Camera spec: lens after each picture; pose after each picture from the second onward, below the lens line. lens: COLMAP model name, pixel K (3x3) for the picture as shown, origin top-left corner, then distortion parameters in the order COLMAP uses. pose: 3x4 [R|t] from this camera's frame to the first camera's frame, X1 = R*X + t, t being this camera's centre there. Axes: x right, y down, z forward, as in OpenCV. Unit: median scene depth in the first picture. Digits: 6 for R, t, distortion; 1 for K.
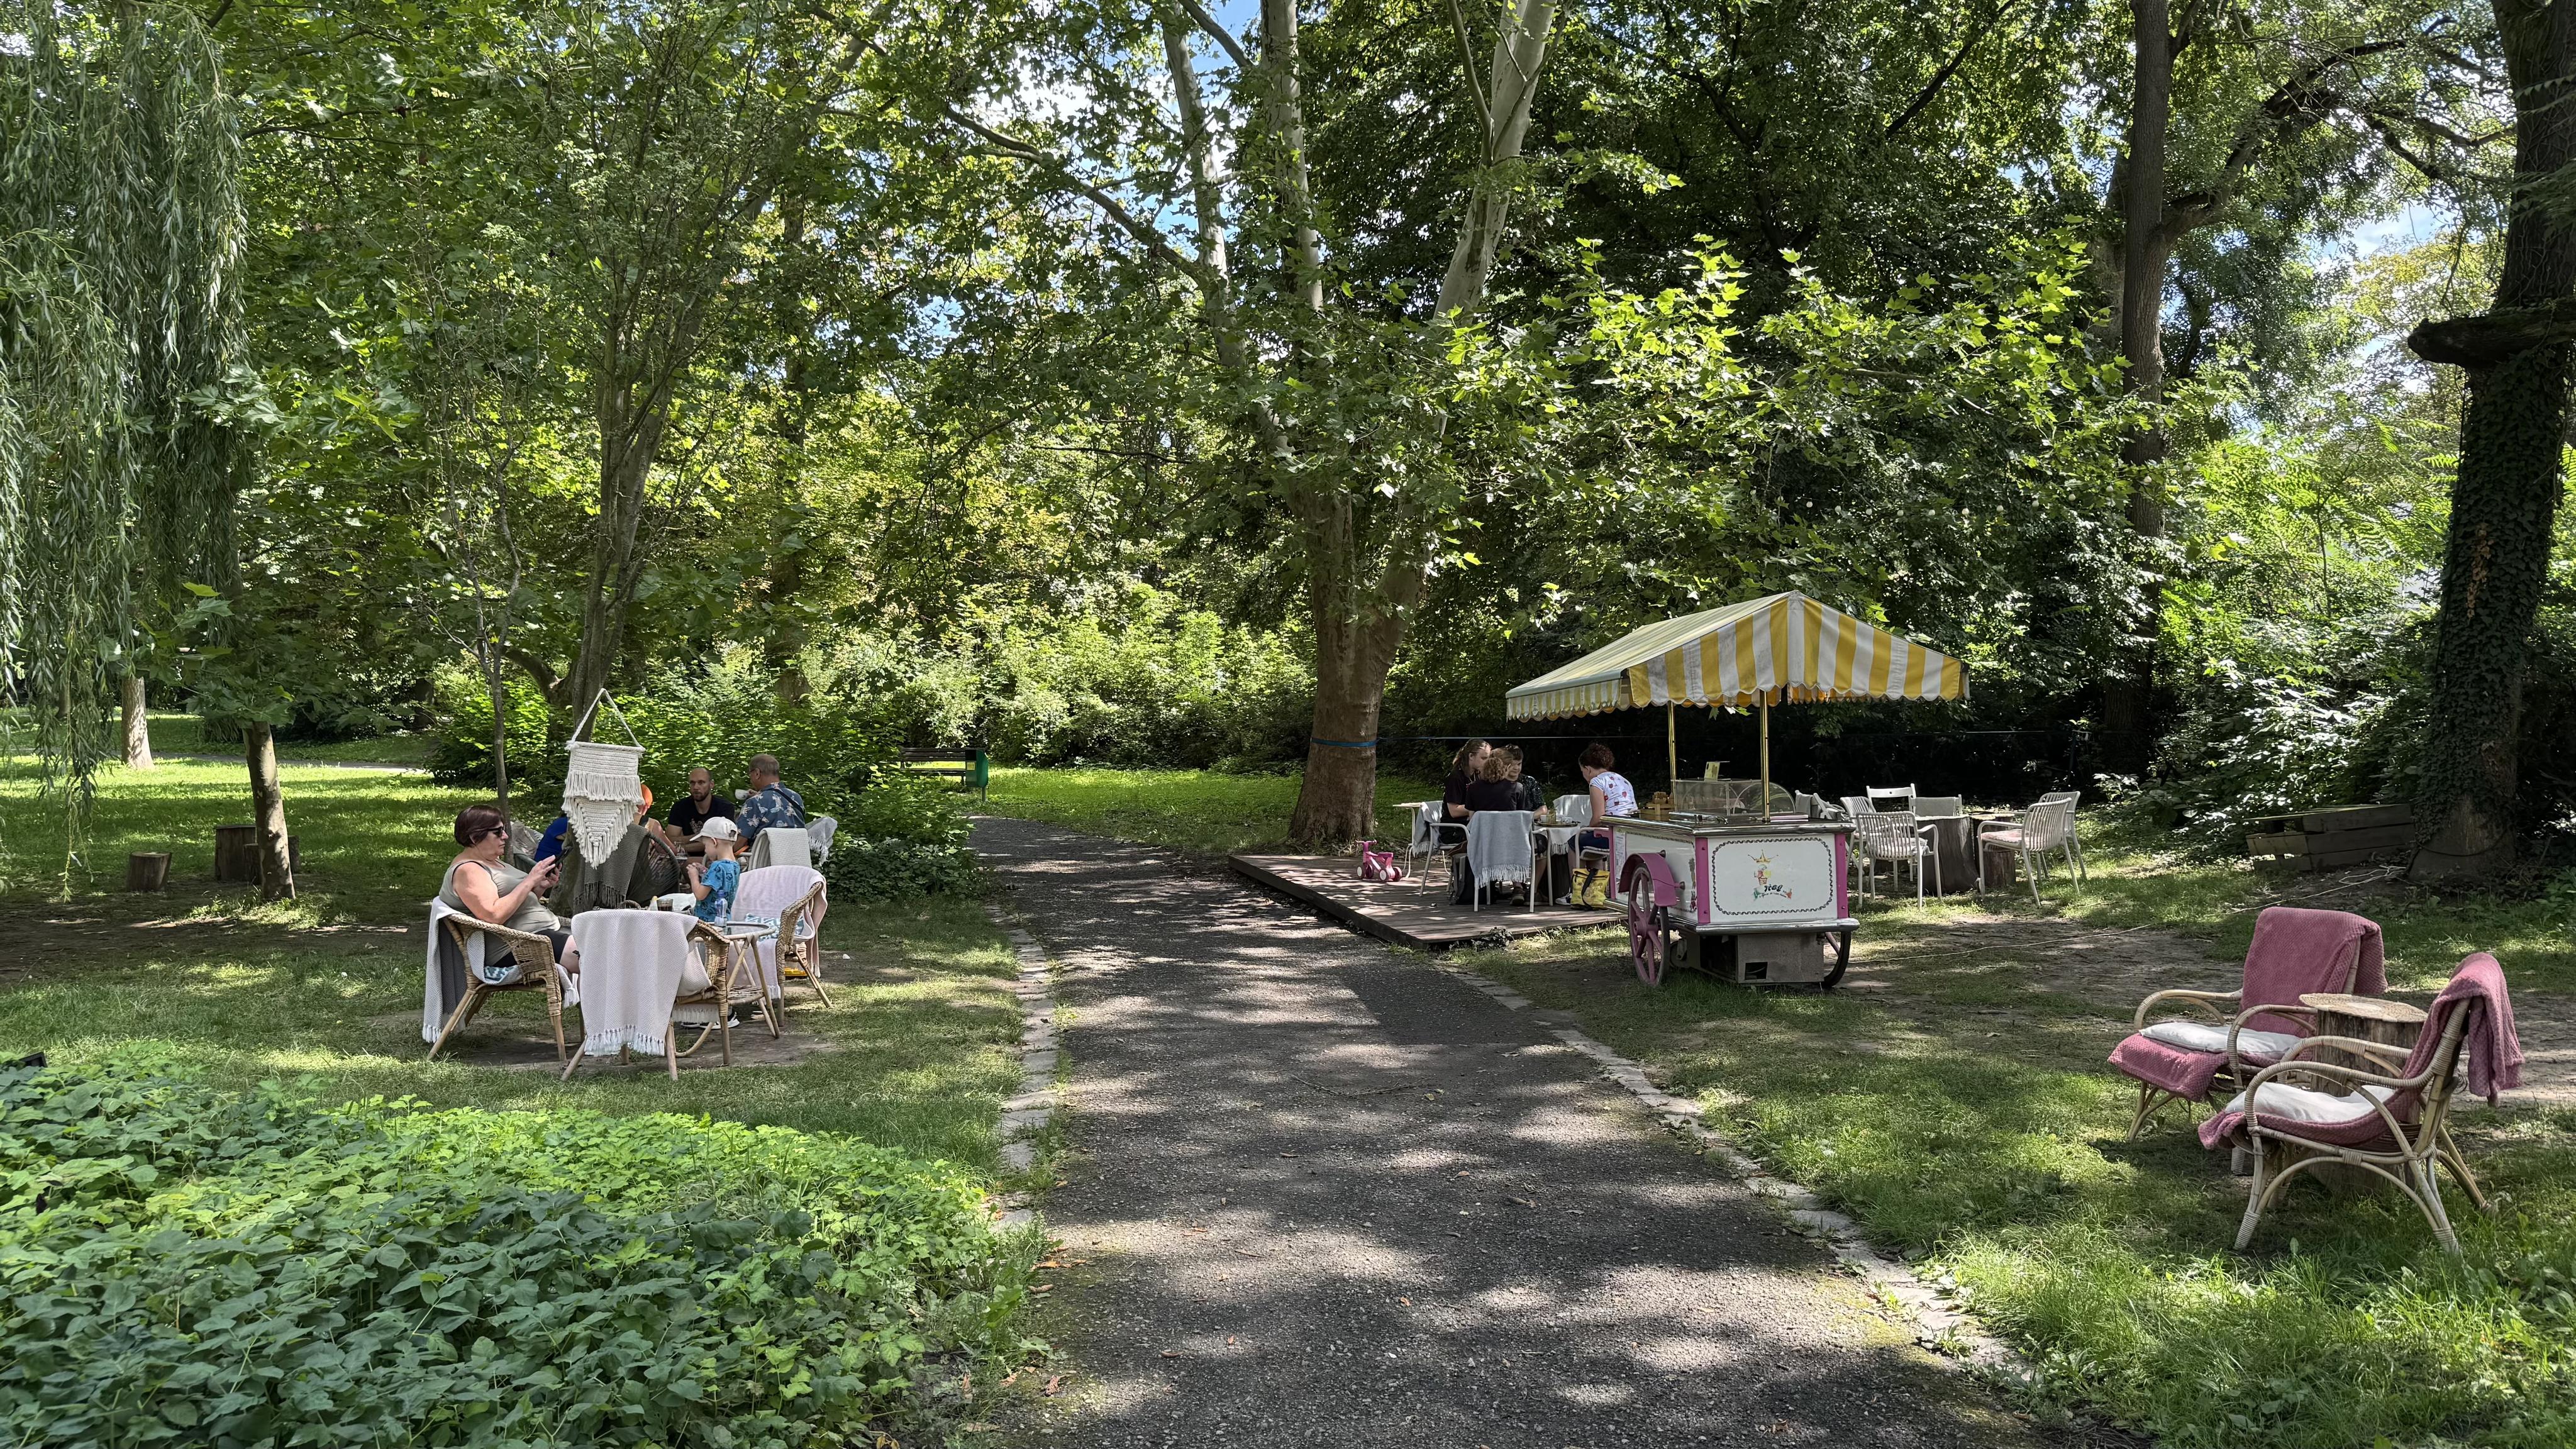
lens RADIAL K [[1787.7, 0, 1268.6], [0, 1787.7, 702.8], [0, 0, 1]] dist [0.040014, -0.045827]
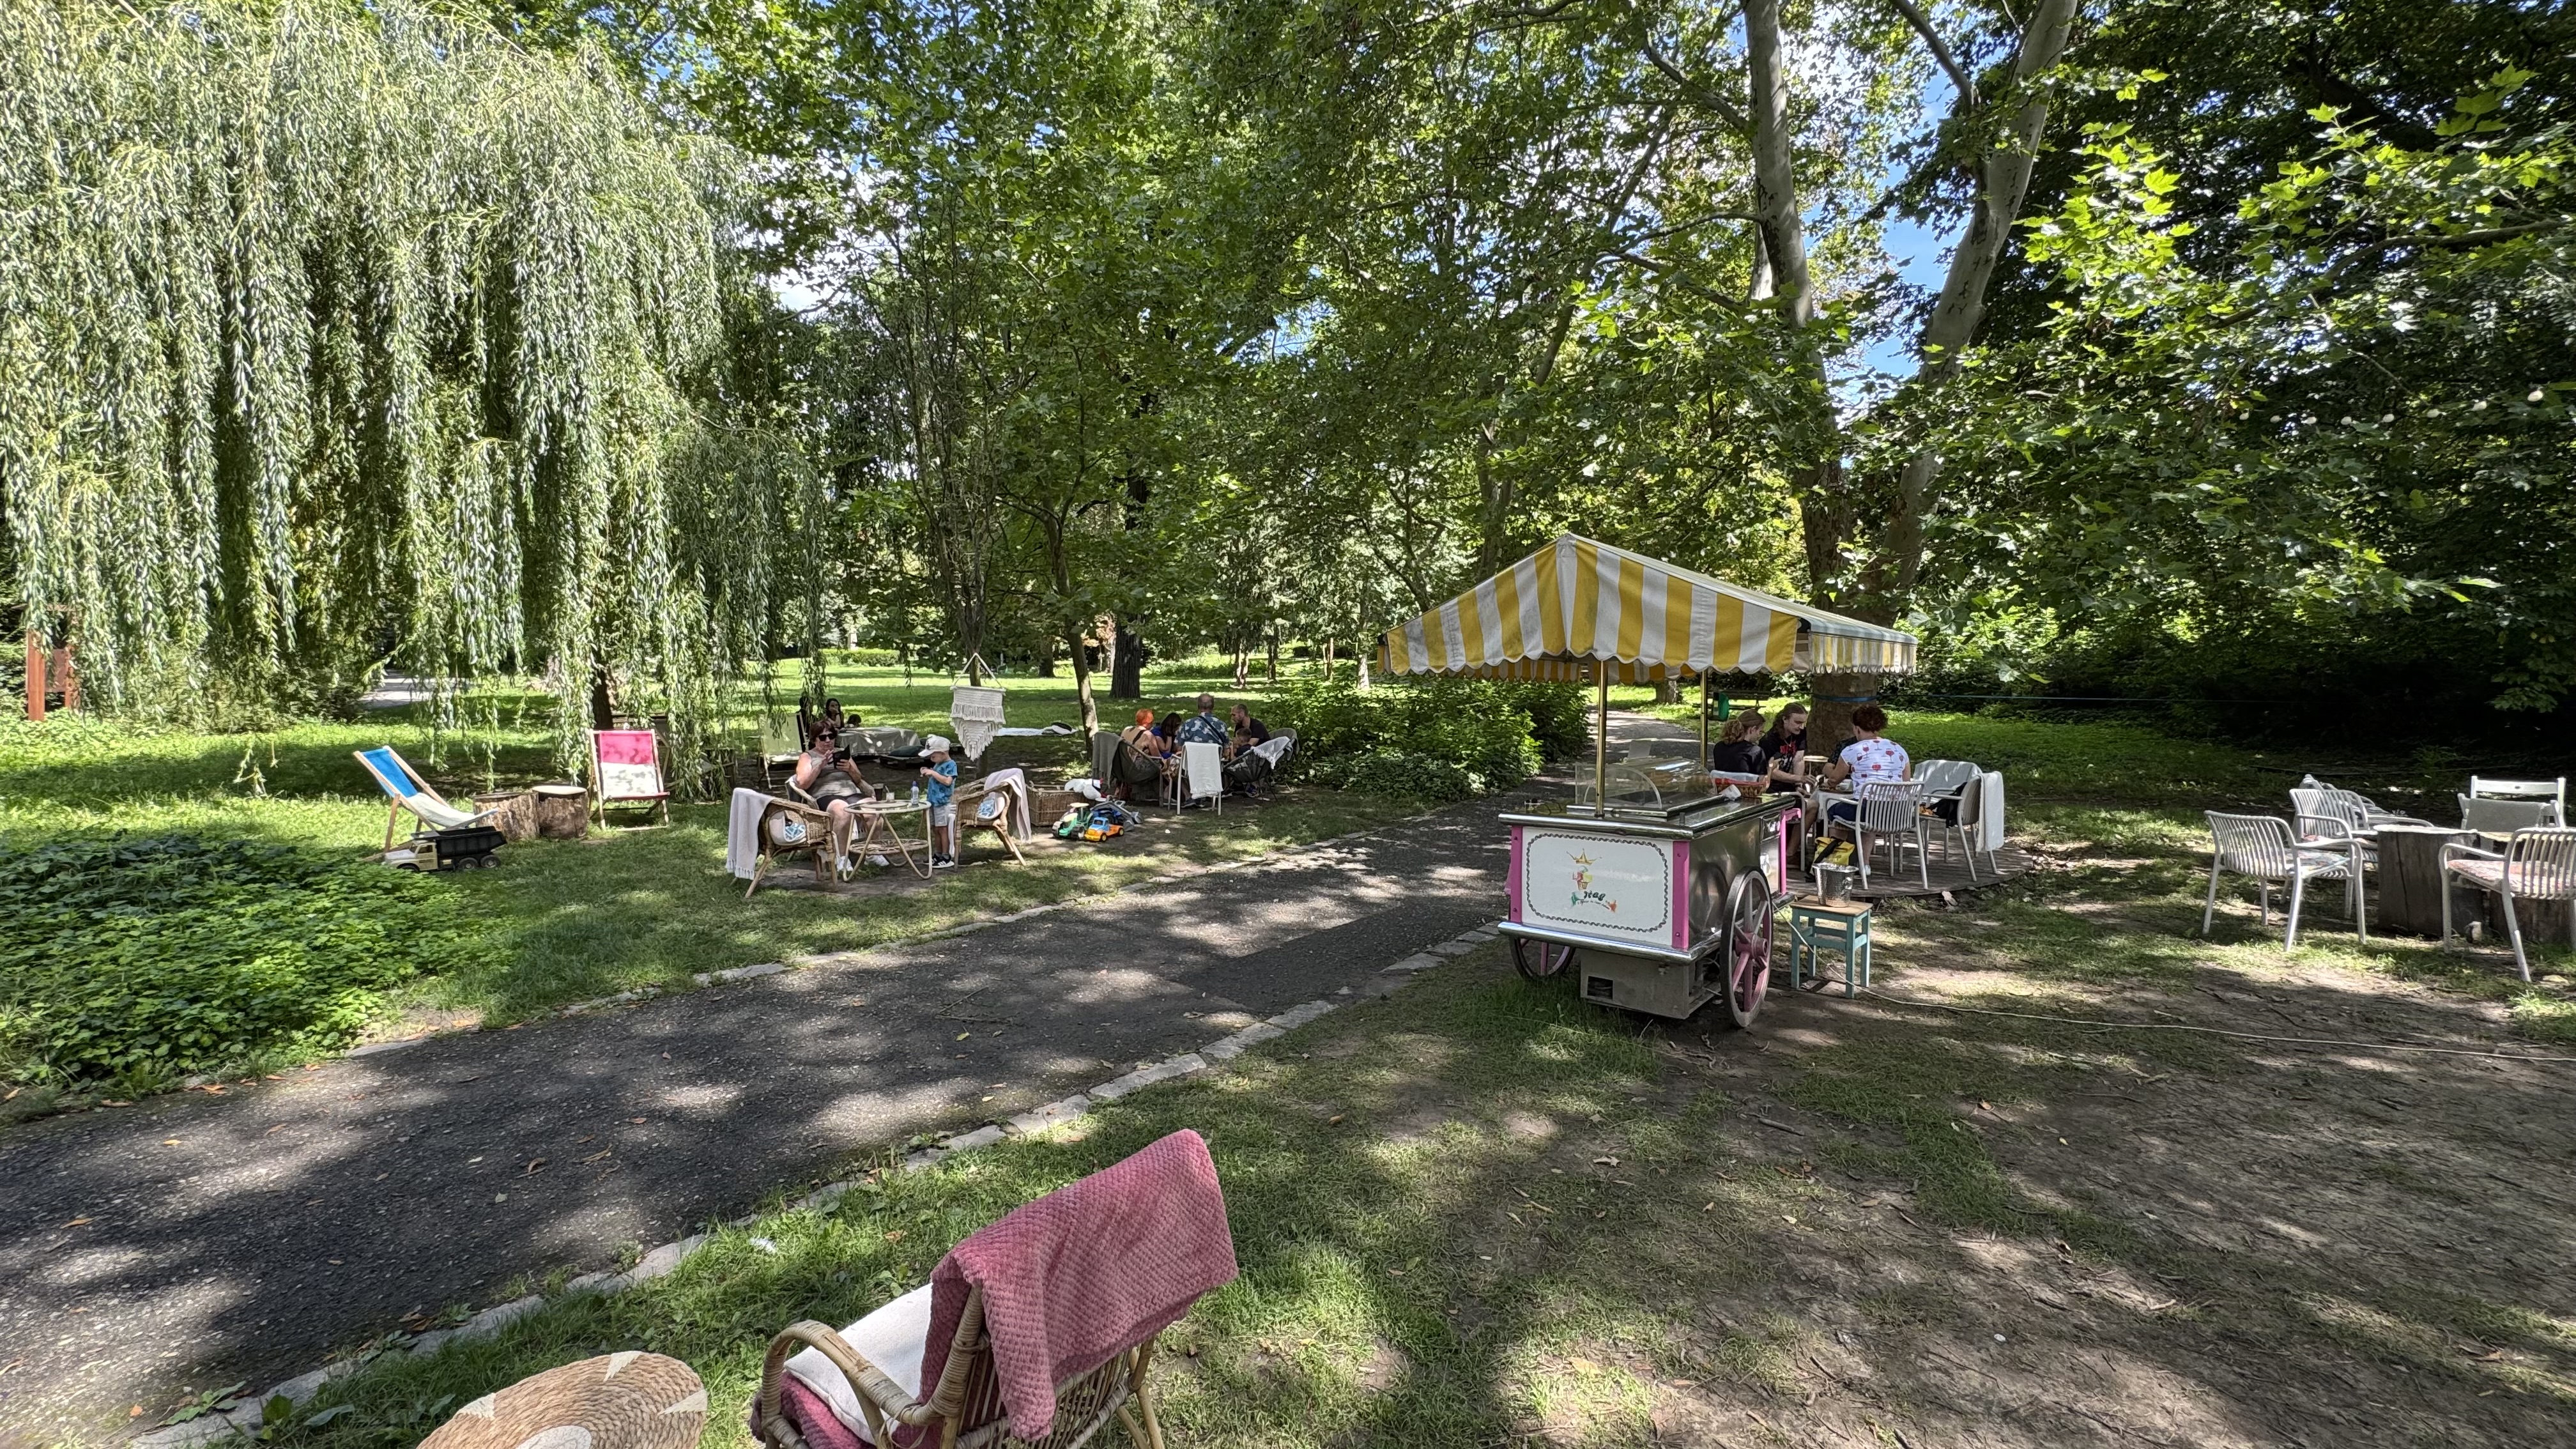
lens RADIAL K [[1028.0, 0, 1270.2], [0, 1028.0, 691.6], [0, 0, 1]] dist [-0.007477, 0.002319]
pose [[0.687104, 0.028010, -0.726019, 0.425048], [-0.001890, 0.999322, 0.036765, -0.006822], [0.726557, -0.023889, 0.686691, 0.462691]]
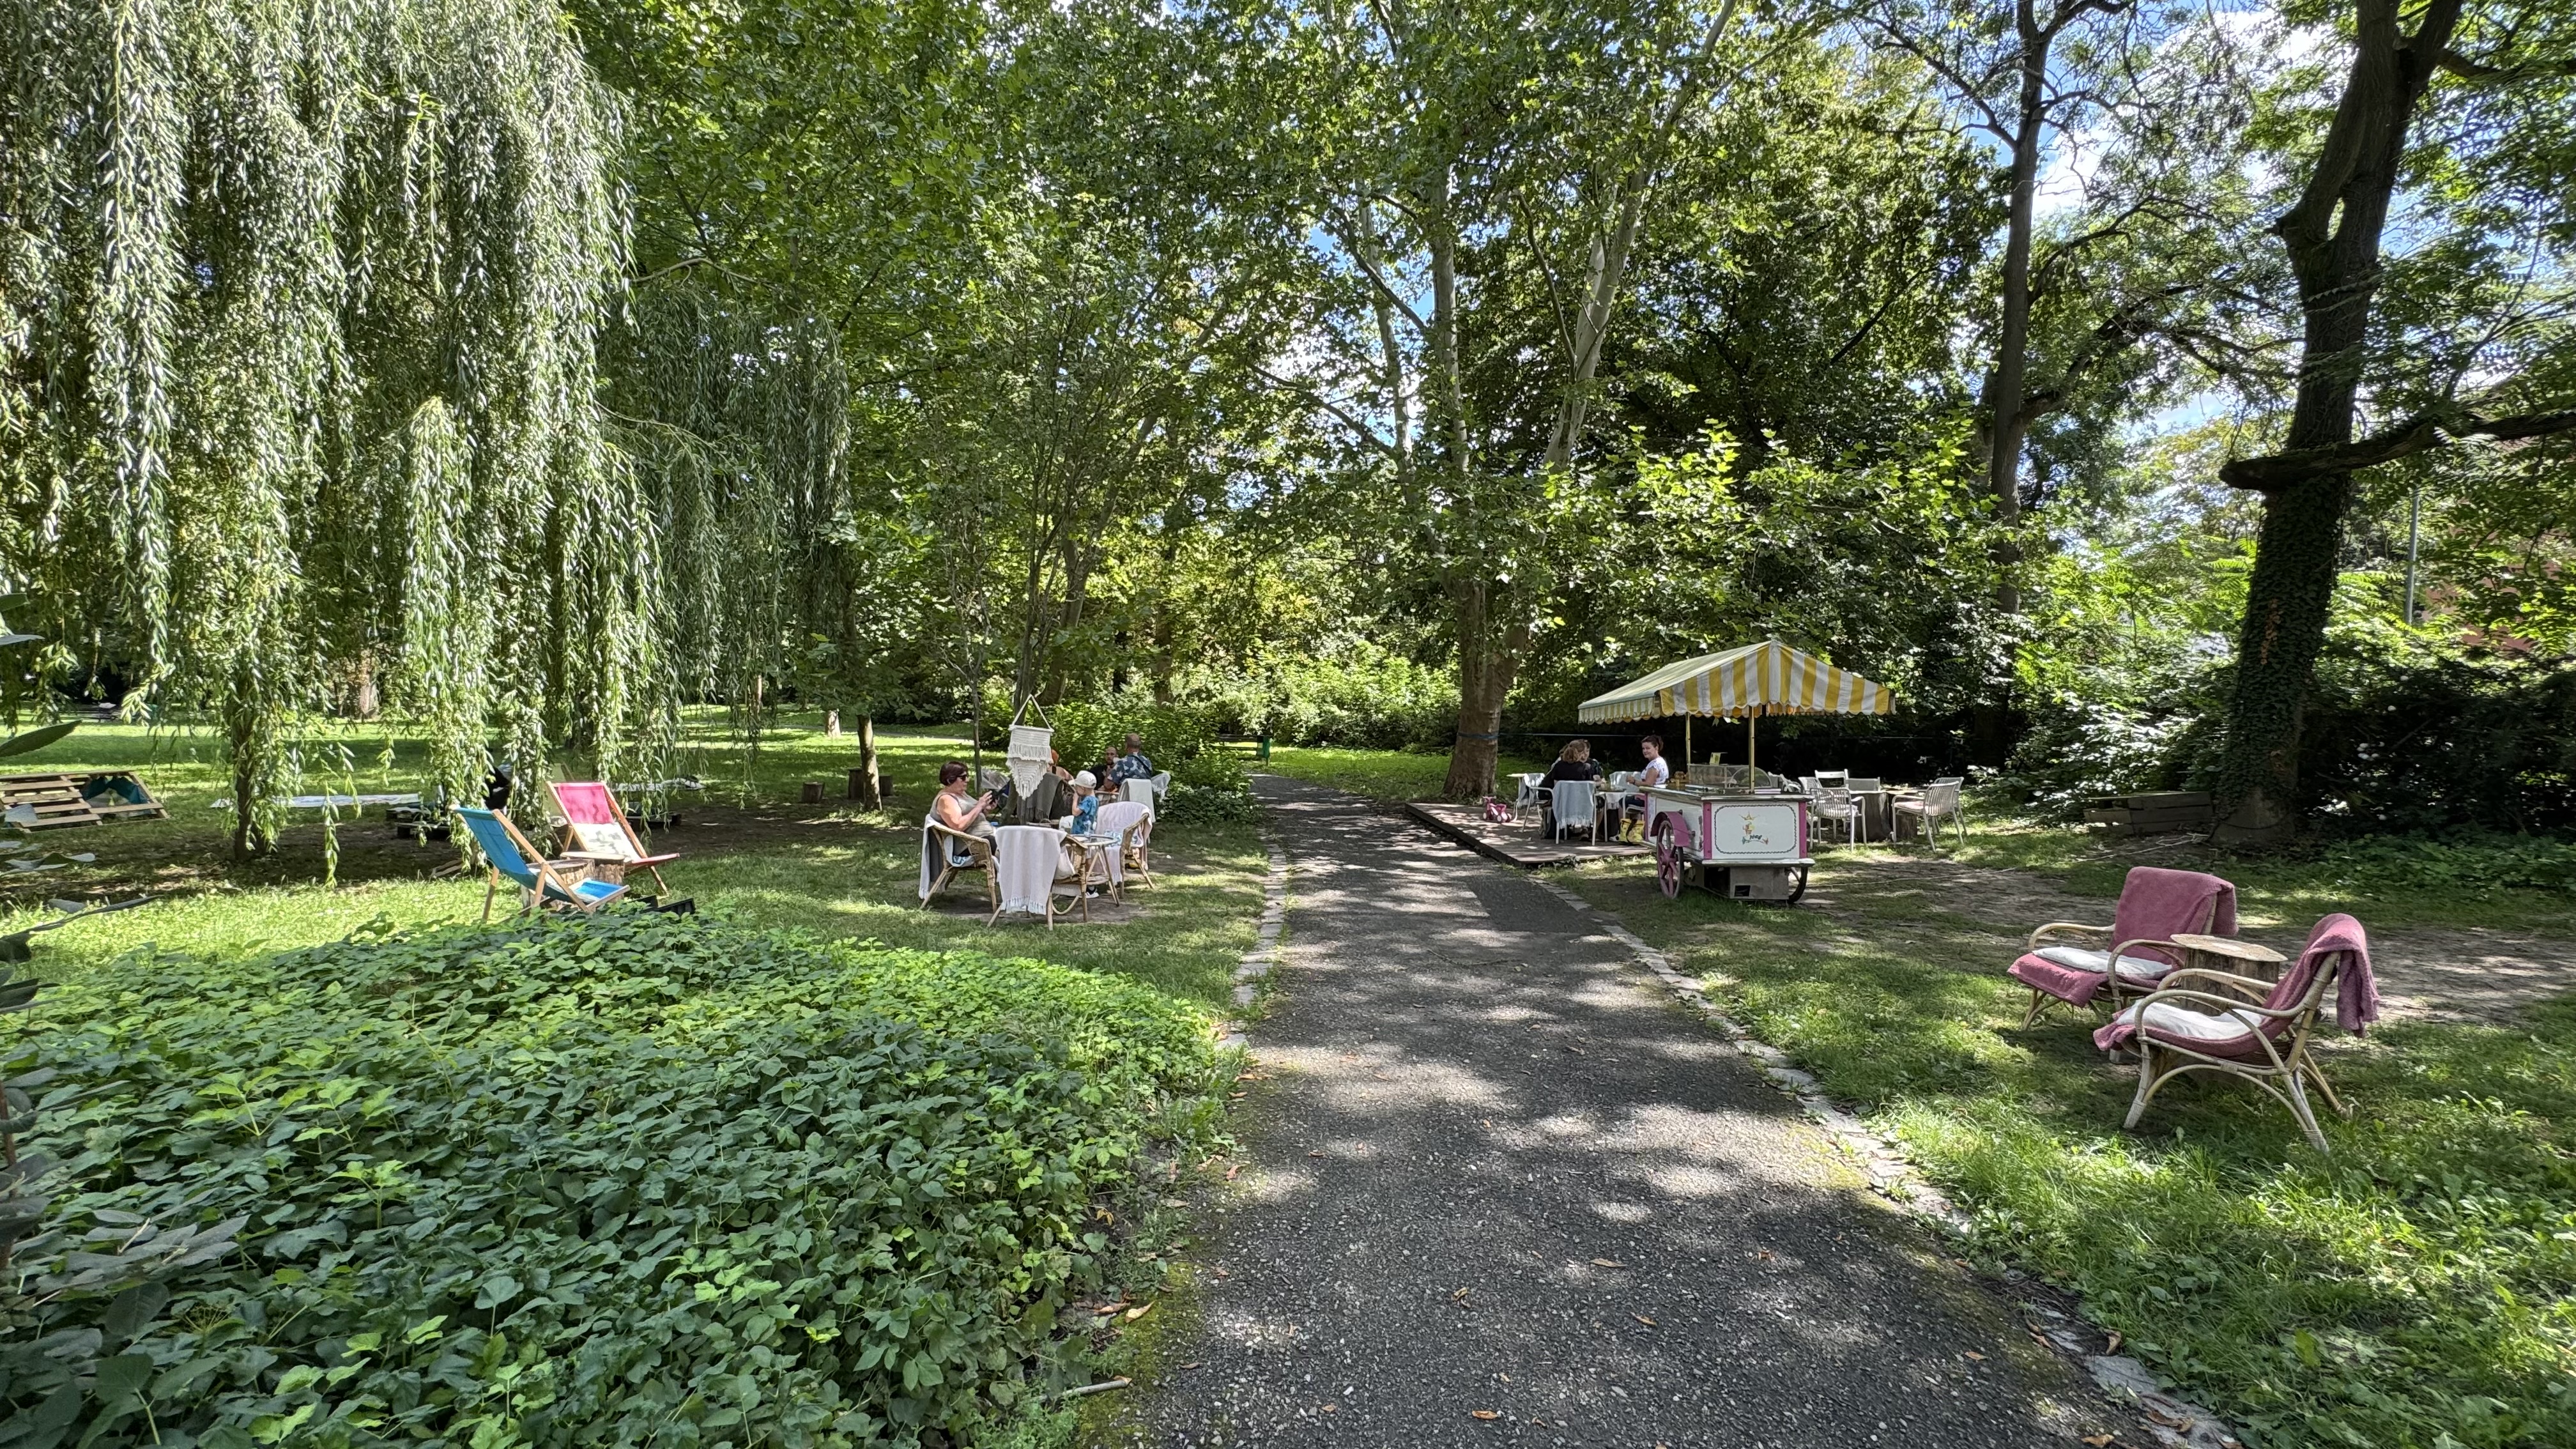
lens RADIAL K [[1028.0, 0, 1279.9], [0, 1028.0, 706.1], [0, 0, 1]] dist [-0.007477, 0.002319]
pose [[0.987781, 0.015632, -0.155065, 0.014331], [-0.016442, 0.999857, -0.003943, 0.002414], [0.154981, 0.006444, 0.987896, 0.066886]]
